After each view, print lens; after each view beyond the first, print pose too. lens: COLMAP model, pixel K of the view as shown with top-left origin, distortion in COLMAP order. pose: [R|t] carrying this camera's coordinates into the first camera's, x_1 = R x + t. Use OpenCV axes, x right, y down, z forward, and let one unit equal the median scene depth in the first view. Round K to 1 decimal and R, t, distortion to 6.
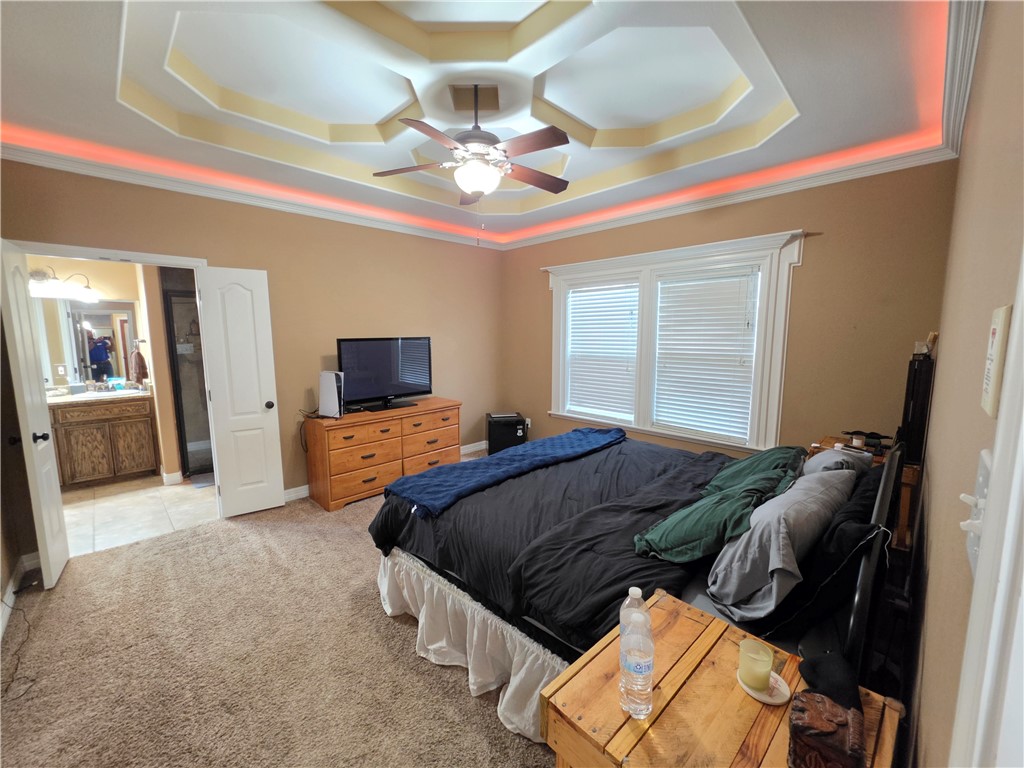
lens RADIAL K [[412.9, 0, 509.5], [0, 412.9, 384.2], [0, 0, 1]] dist [-0.004025, 0.001015]
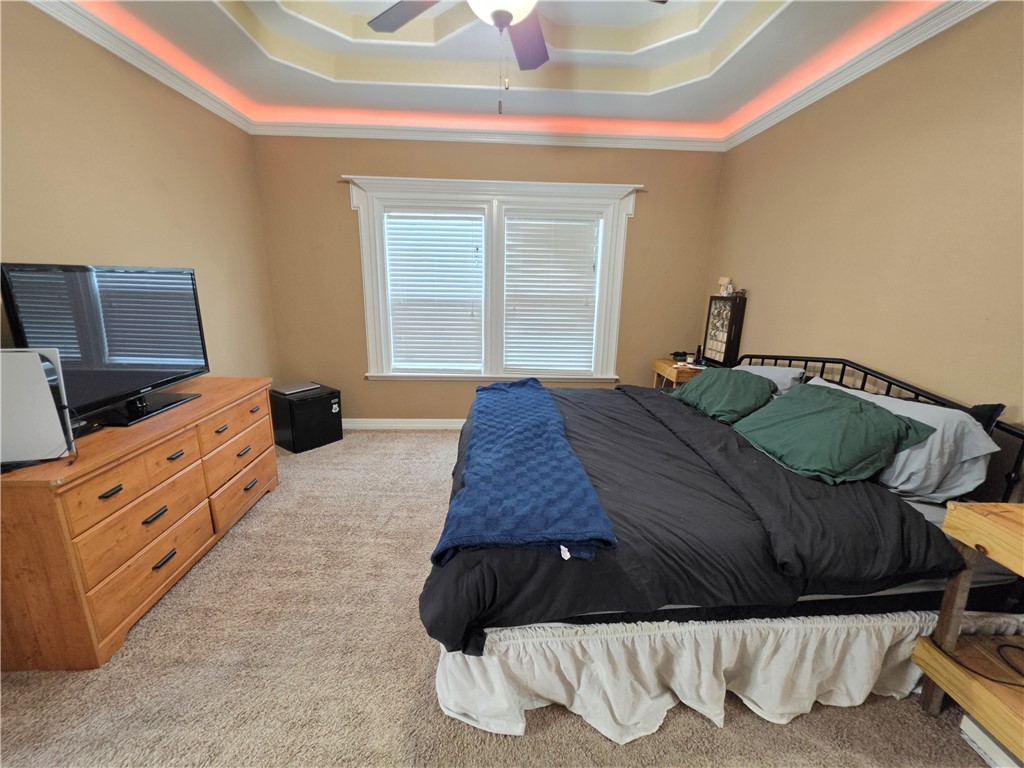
lens RADIAL K [[412.9, 0, 511.0], [0, 412.9, 384.0], [0, 0, 1]] dist [-0.004025, 0.001015]
pose [[0.668437, -0.163632, 0.725545, -0.392523], [0.069617, 0.984981, 0.158005, -0.025784], [-0.740503, -0.055106, 0.669790, 0.378999]]
